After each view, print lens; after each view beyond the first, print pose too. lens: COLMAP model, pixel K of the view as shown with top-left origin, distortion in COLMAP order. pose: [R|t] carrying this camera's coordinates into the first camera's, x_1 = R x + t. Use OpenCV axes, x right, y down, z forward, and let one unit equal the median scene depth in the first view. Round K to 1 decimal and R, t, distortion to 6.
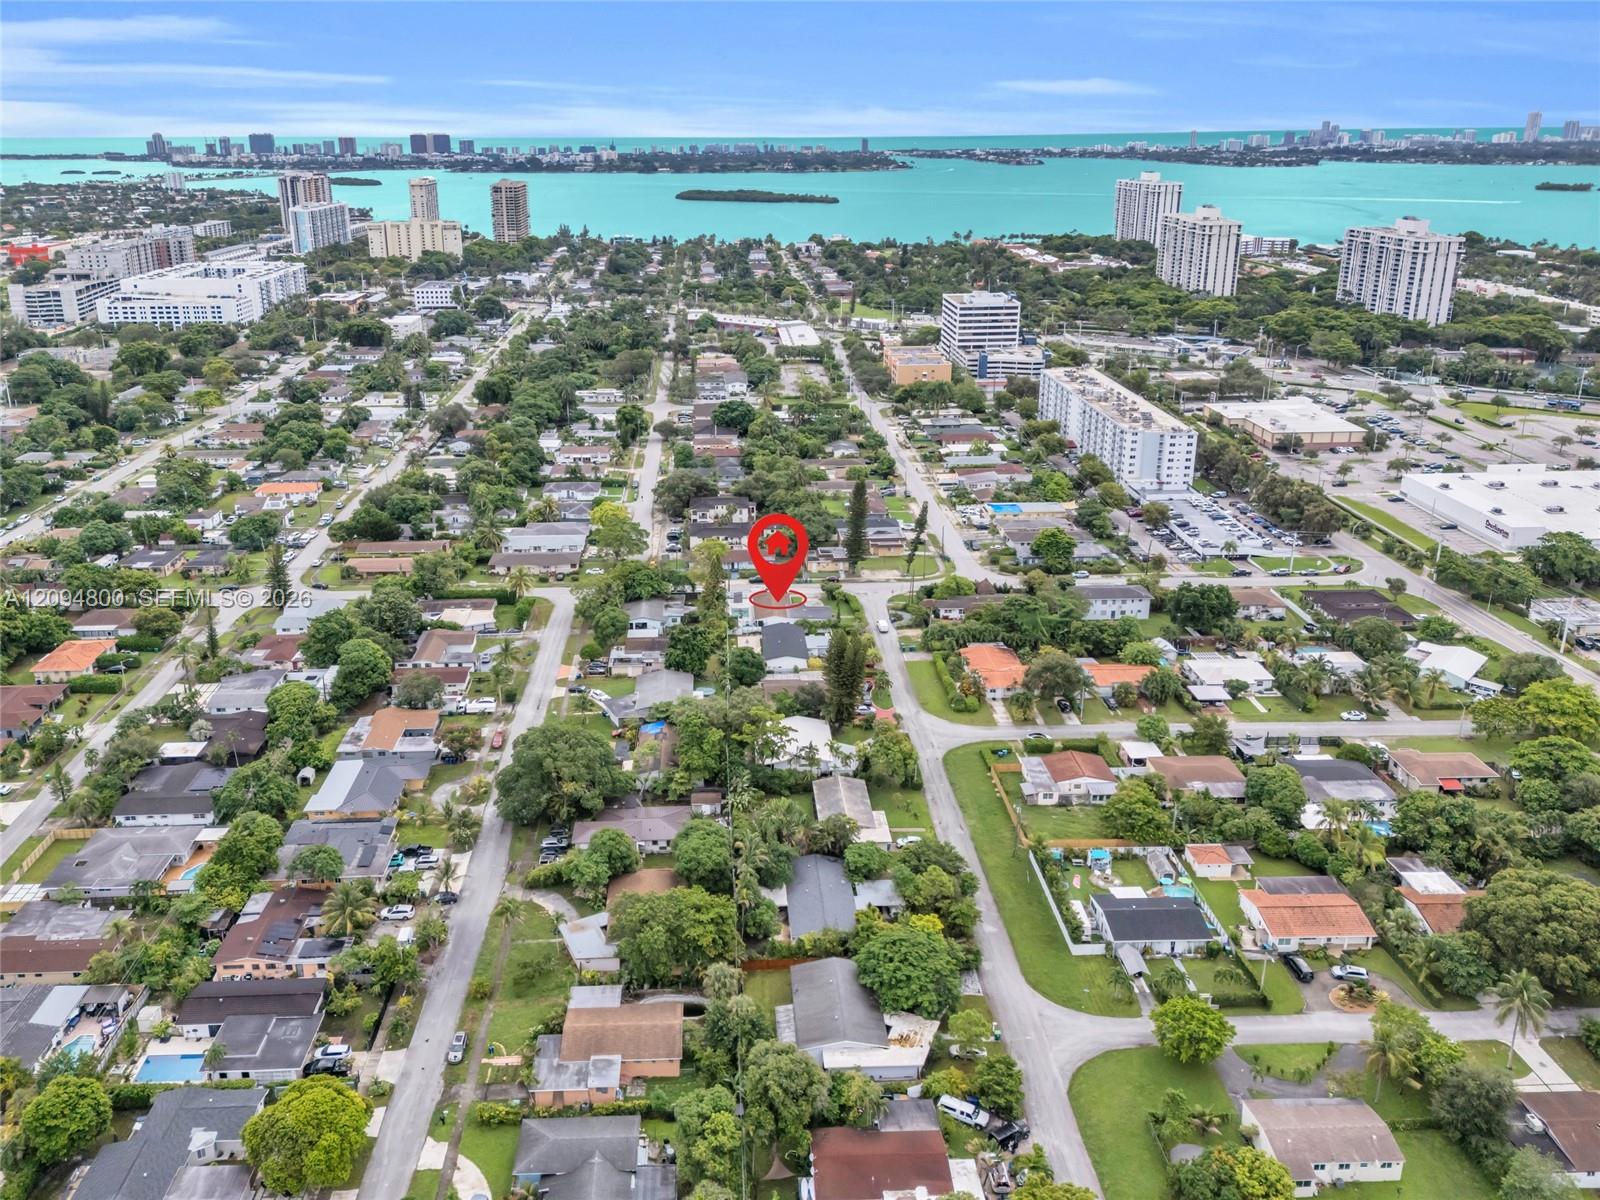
lens RADIAL K [[1228.7, 0, 745.2], [0, 1228.7, 493.7], [0, 0, 1]] dist [0.057813, -0.058790]
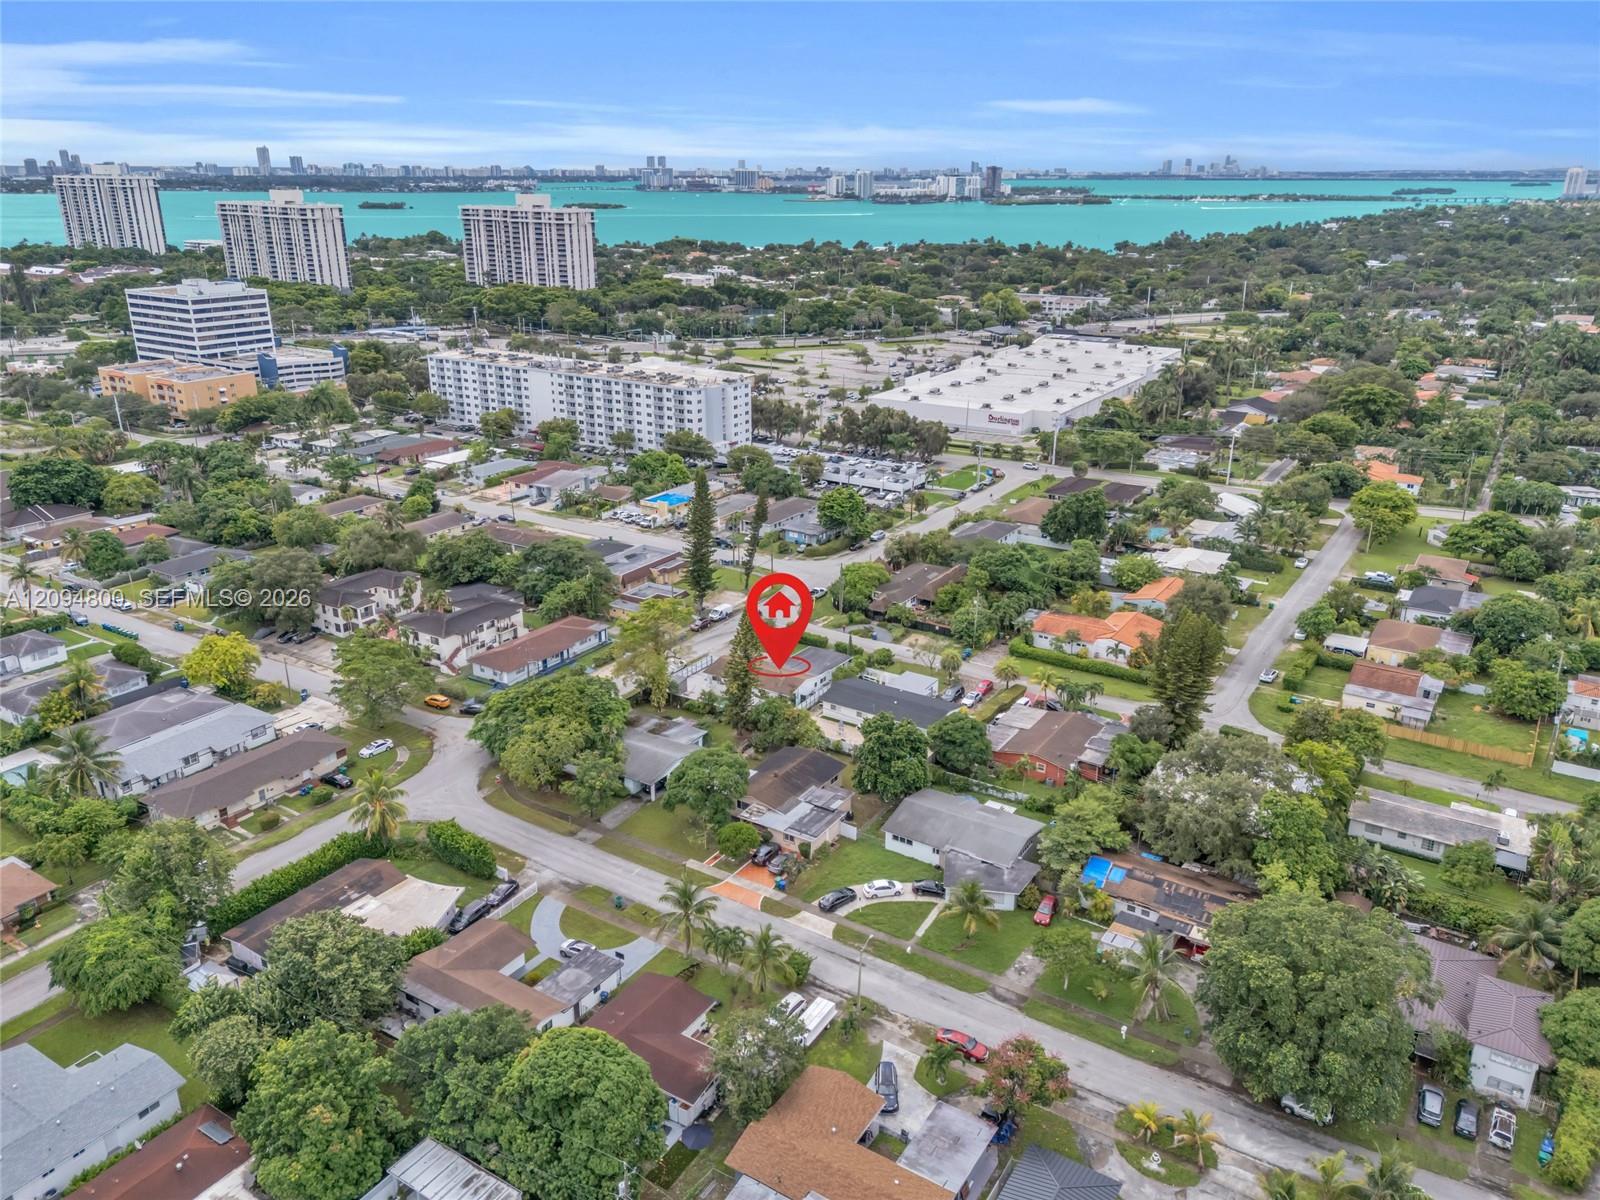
lens RADIAL K [[1172.8, 0, 802.2], [0, 1172.8, 627.0], [0, 0, 1]] dist [0.064454, -0.078395]
pose [[0.559492, -0.288494, 0.777007, -0.394385], [0.224442, 0.955177, 0.193035, -0.040951], [-0.797869, 0.066392, 0.599164, 0.555506]]
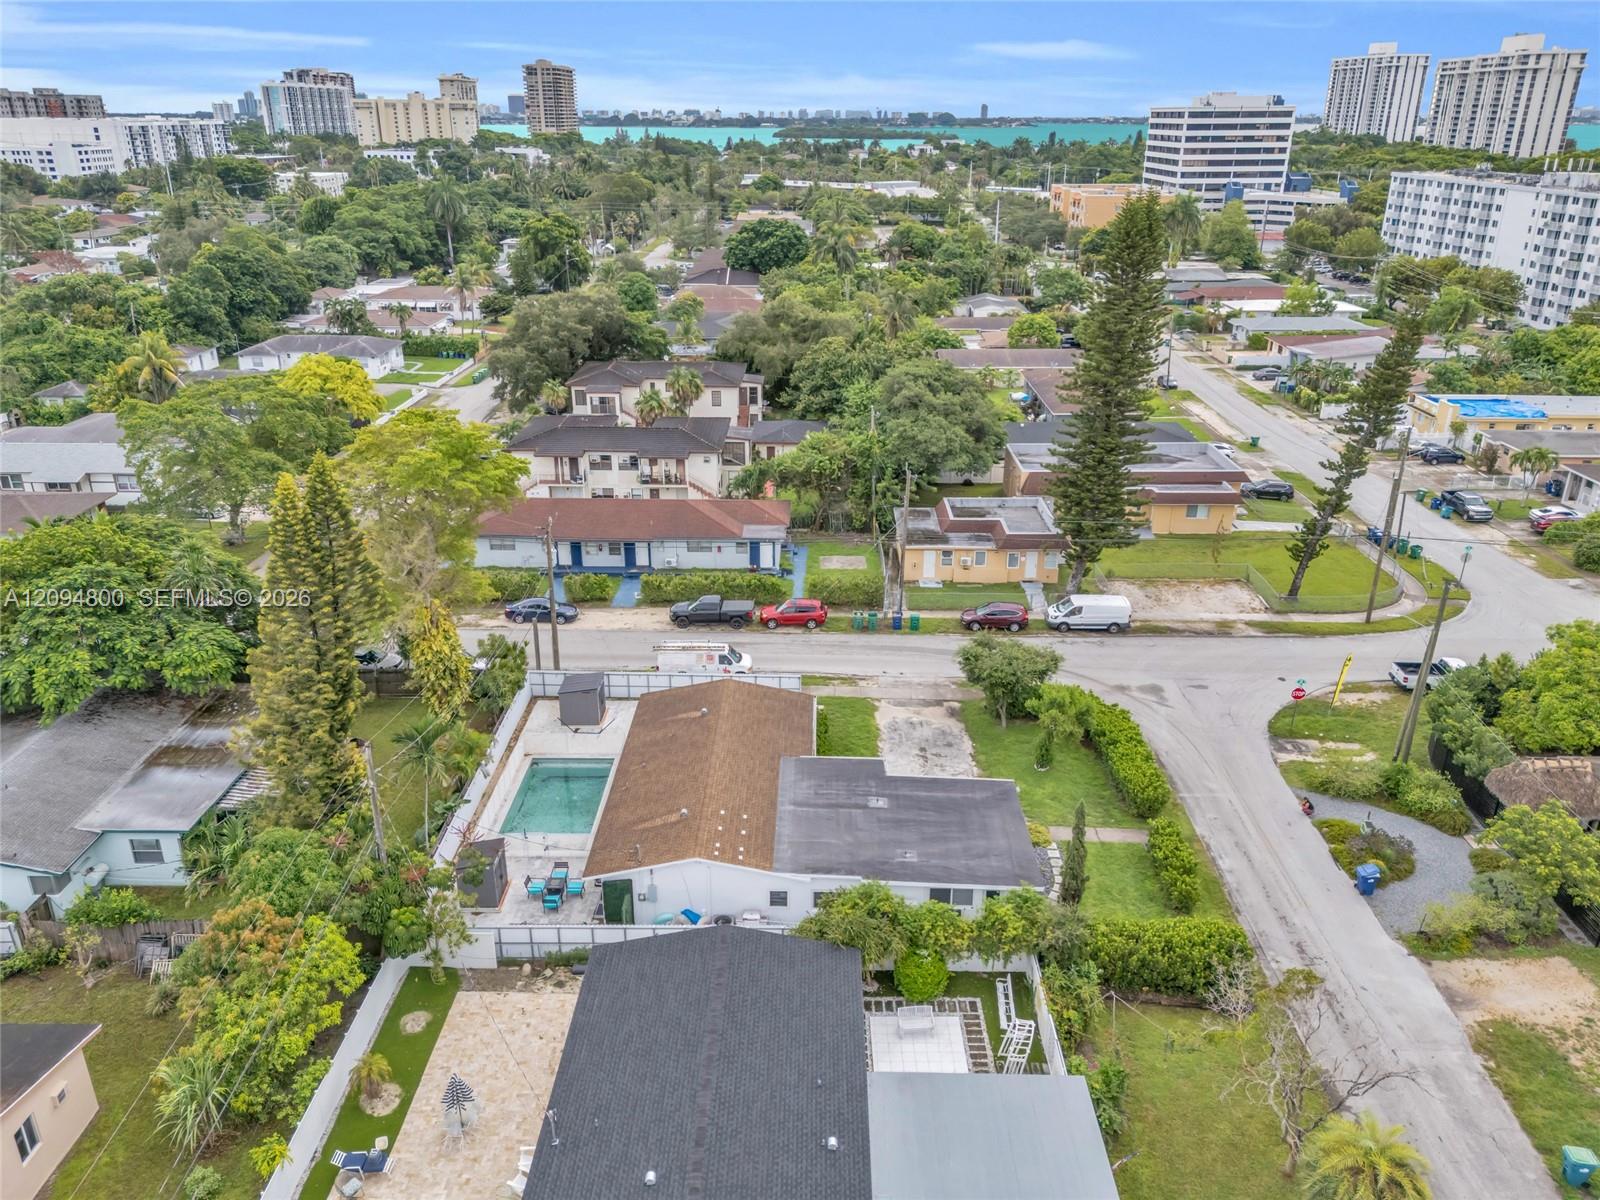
lens RADIAL K [[1182.8, 0, 800.0], [0, 1182.8, 600.0], [0, 0, 1]] dist [0.091731, -0.101081]
pose [[0.998890, 0.028490, -0.037511, 0.037711], [-0.024679, 0.994841, 0.098403, 0.041952], [0.040121, -0.097368, 0.994439, 0.740565]]
